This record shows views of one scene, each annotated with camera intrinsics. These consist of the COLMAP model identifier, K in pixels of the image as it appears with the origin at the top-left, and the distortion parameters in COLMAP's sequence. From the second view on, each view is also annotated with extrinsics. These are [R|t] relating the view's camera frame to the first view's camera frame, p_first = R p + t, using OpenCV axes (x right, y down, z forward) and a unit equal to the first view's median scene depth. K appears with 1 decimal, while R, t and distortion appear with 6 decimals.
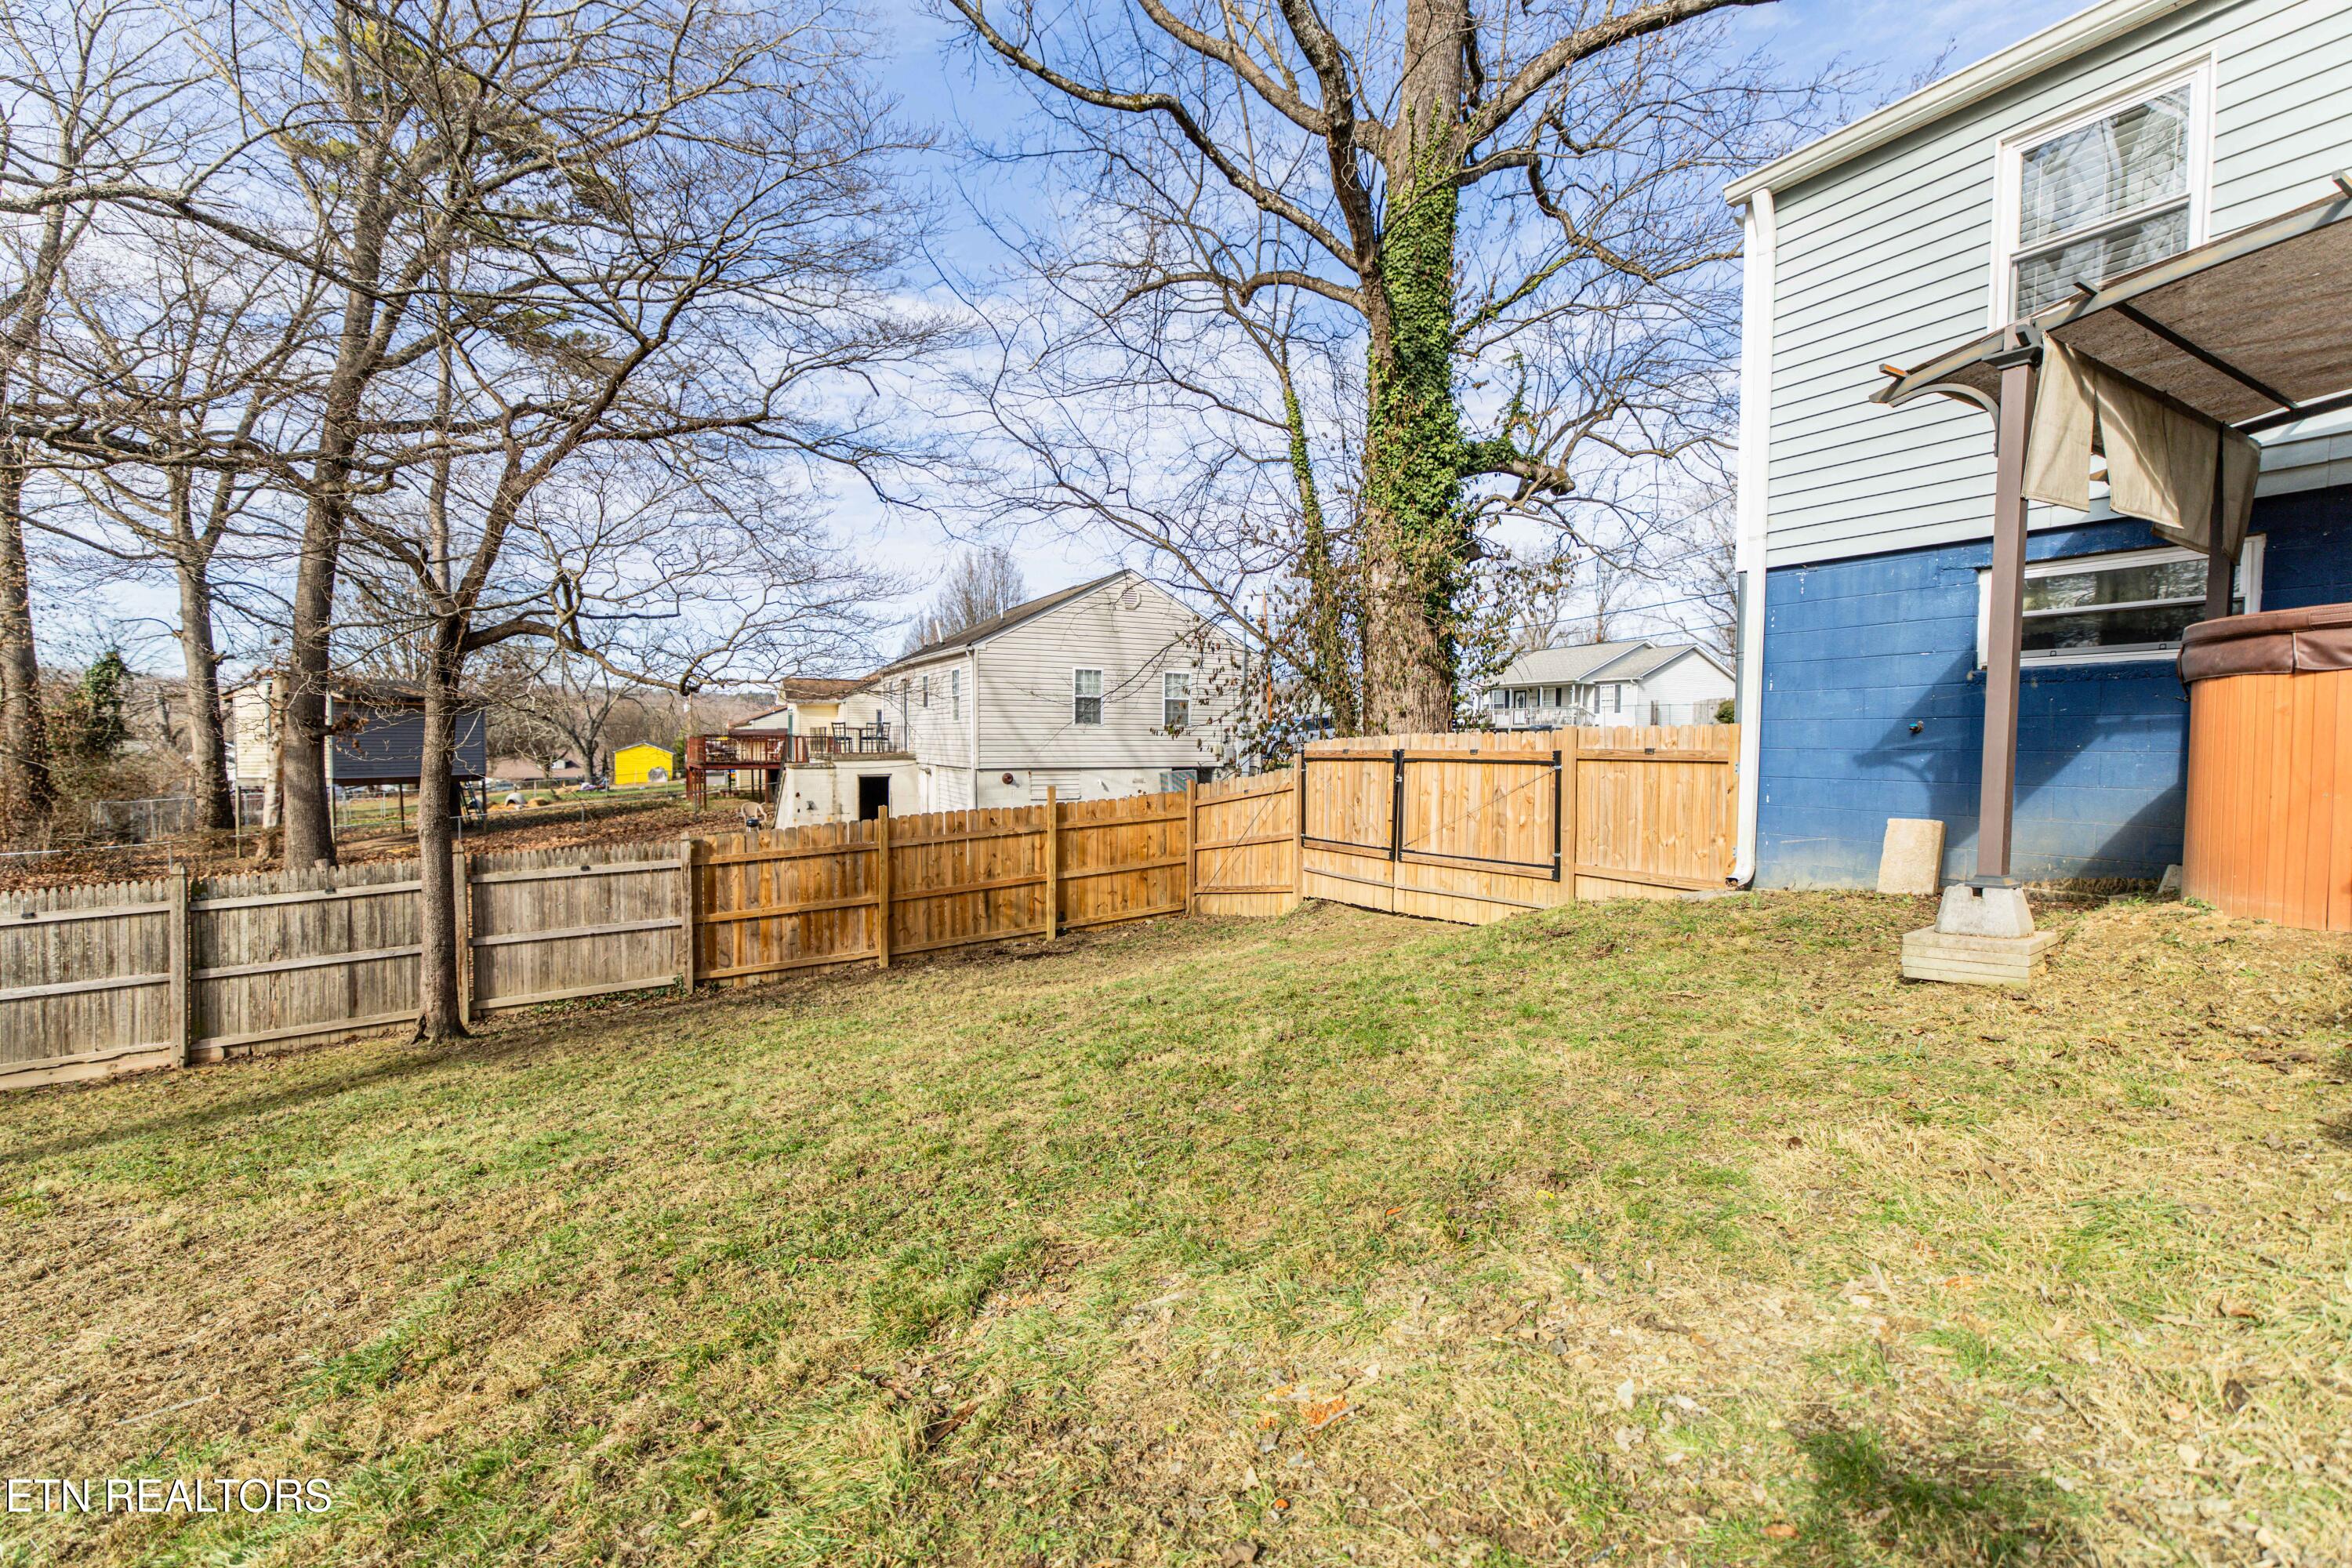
lens RADIAL K [[1009.3, 0, 1171.8], [0, 1009.3, 780.5], [0, 0, 1]] dist [0.000002, 0.000818]
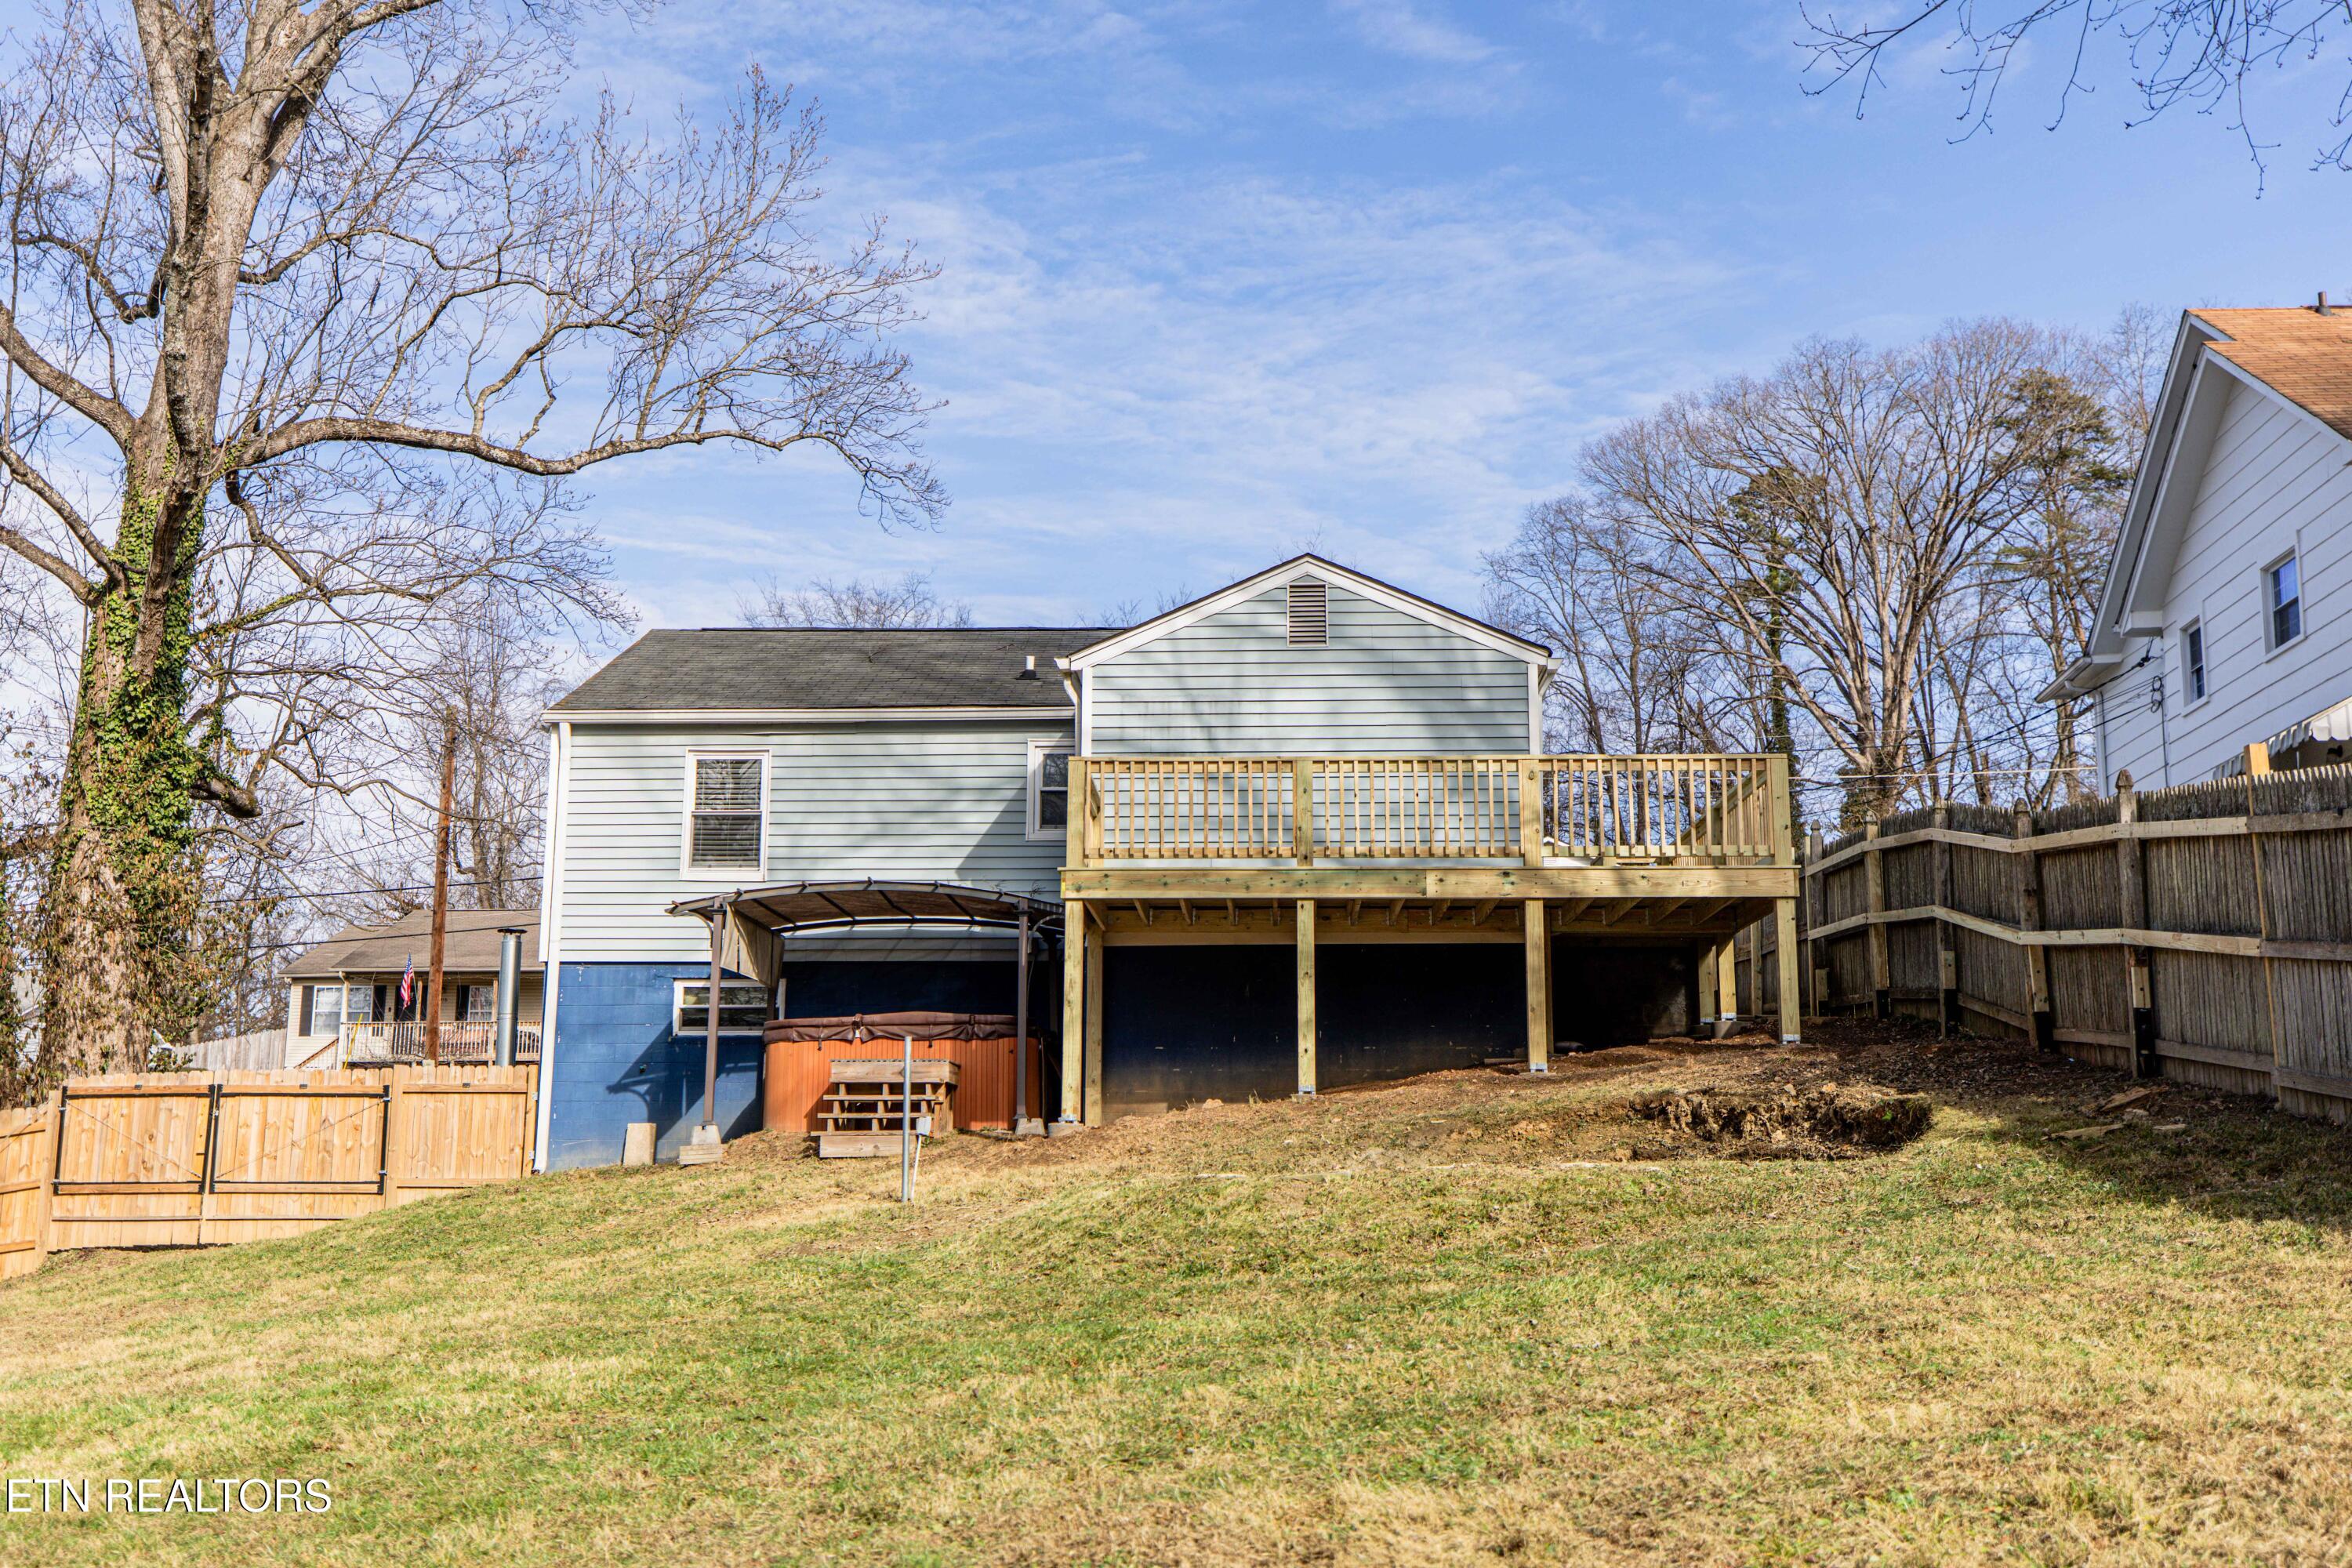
lens RADIAL K [[2373.4, 0, 1176.0], [0, 2373.4, 784.0], [0, 0, 1]] dist [0.004947, -0.005635]
pose [[0.548644, 0.144410, 0.823490, -1.452580], [0.029314, 0.981041, -0.191569, 0.184146], [-0.835542, 0.129243, 0.534009, -1.323241]]
